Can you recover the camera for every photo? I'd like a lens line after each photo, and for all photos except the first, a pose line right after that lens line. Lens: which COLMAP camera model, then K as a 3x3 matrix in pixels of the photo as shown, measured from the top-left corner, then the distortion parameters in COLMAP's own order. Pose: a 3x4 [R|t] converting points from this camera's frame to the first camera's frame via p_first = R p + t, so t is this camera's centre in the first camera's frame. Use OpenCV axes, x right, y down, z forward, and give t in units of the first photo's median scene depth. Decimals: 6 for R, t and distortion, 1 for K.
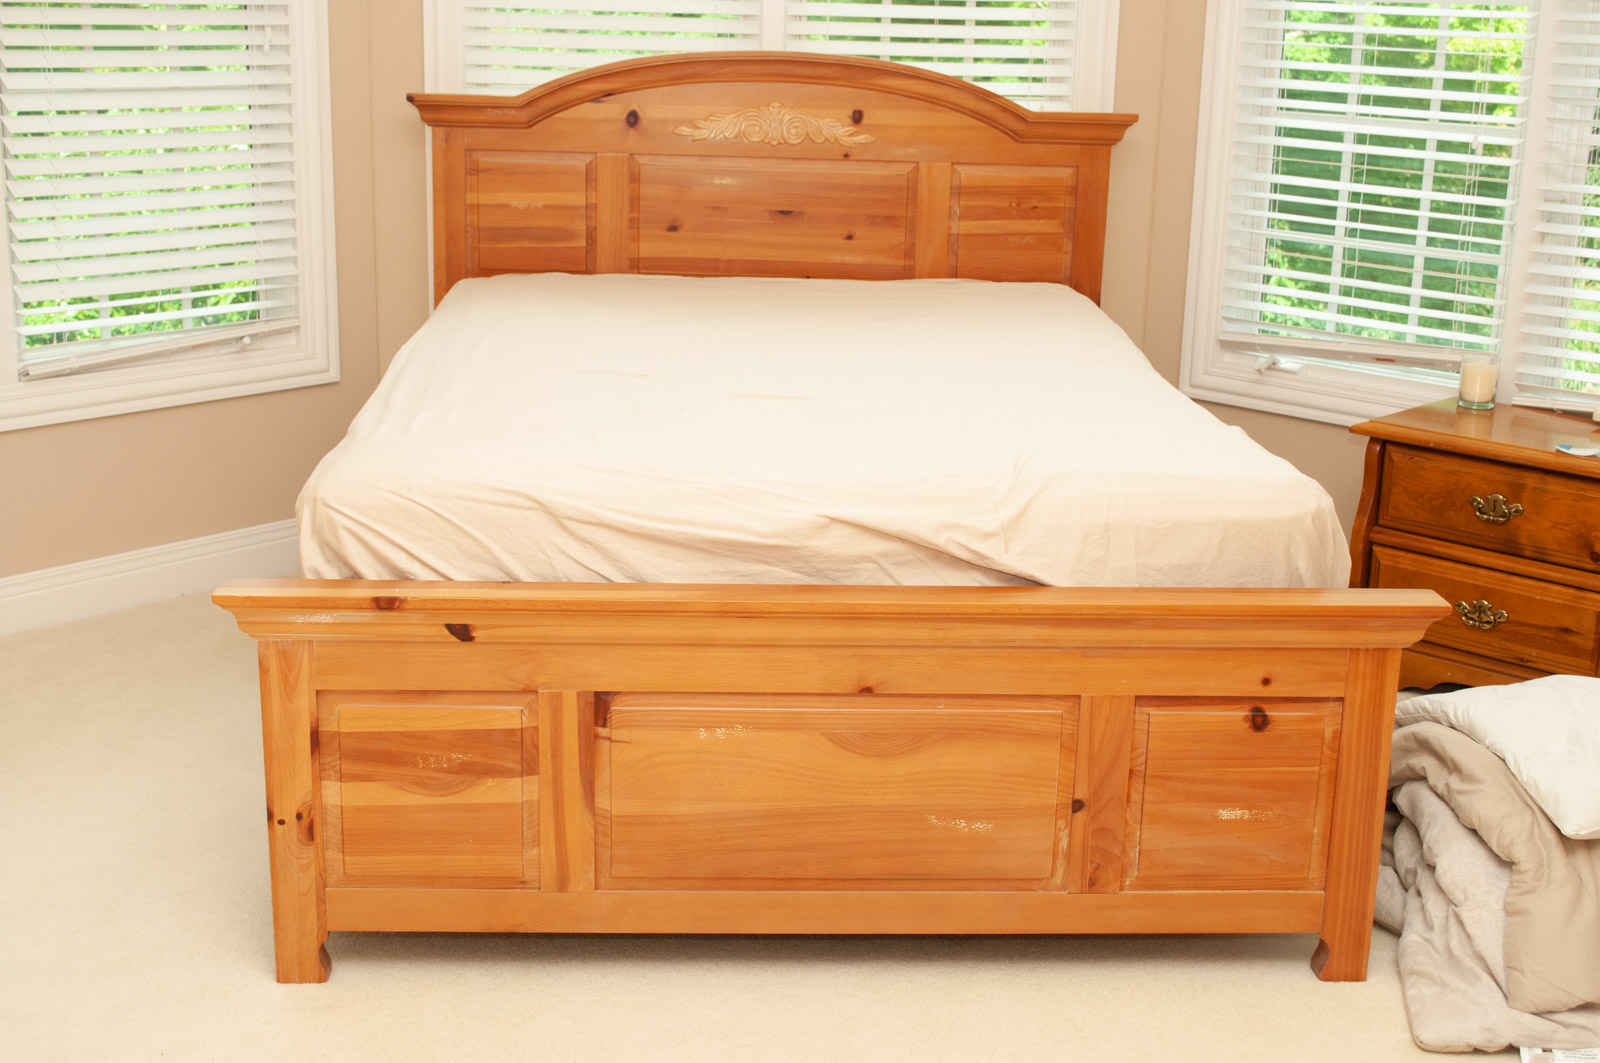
lens RADIAL K [[2021.9, 0, 800.0], [0, 2021.9, 531.5], [0, 0, 1]] dist [0.009267, -0.000674]
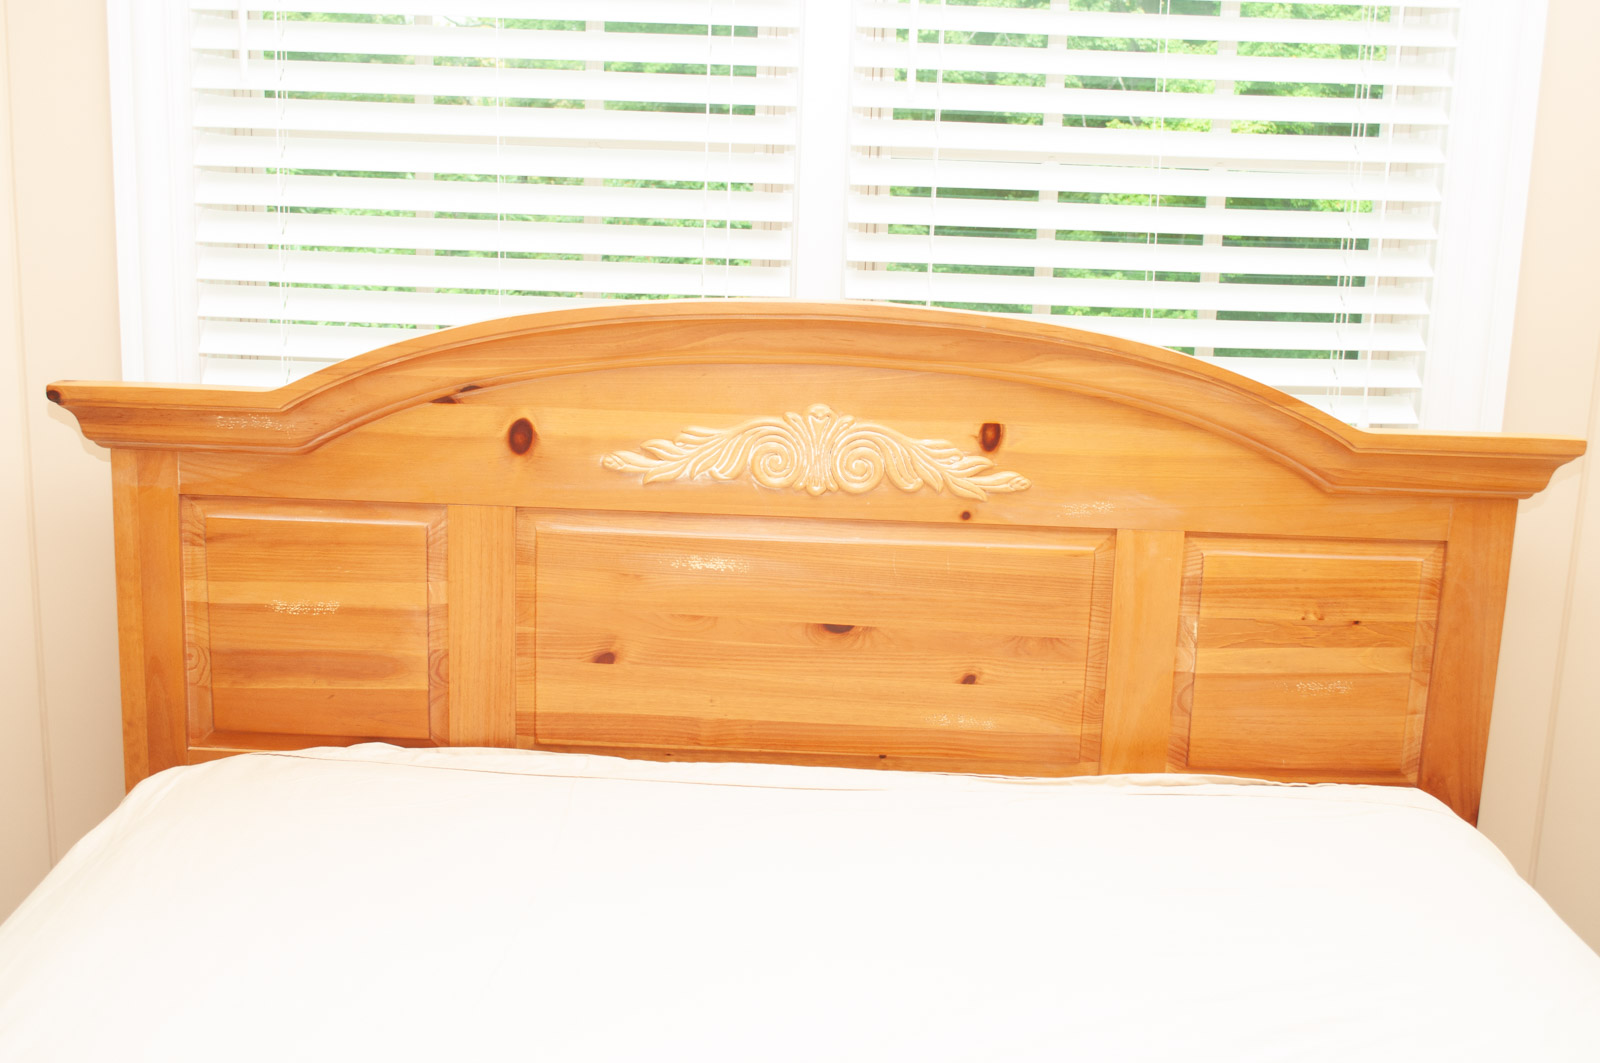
lens RADIAL K [[1598.0, 0, 800.0], [0, 1598.0, 531.5], [0, 0, 1]] dist [-0.010899, 0.001288]
pose [[0.997738, 0.019109, -0.064451, 0.008044], [-0.023410, 0.997501, -0.066662, -0.155689], [0.063016, 0.068020, 0.995692, 0.619324]]
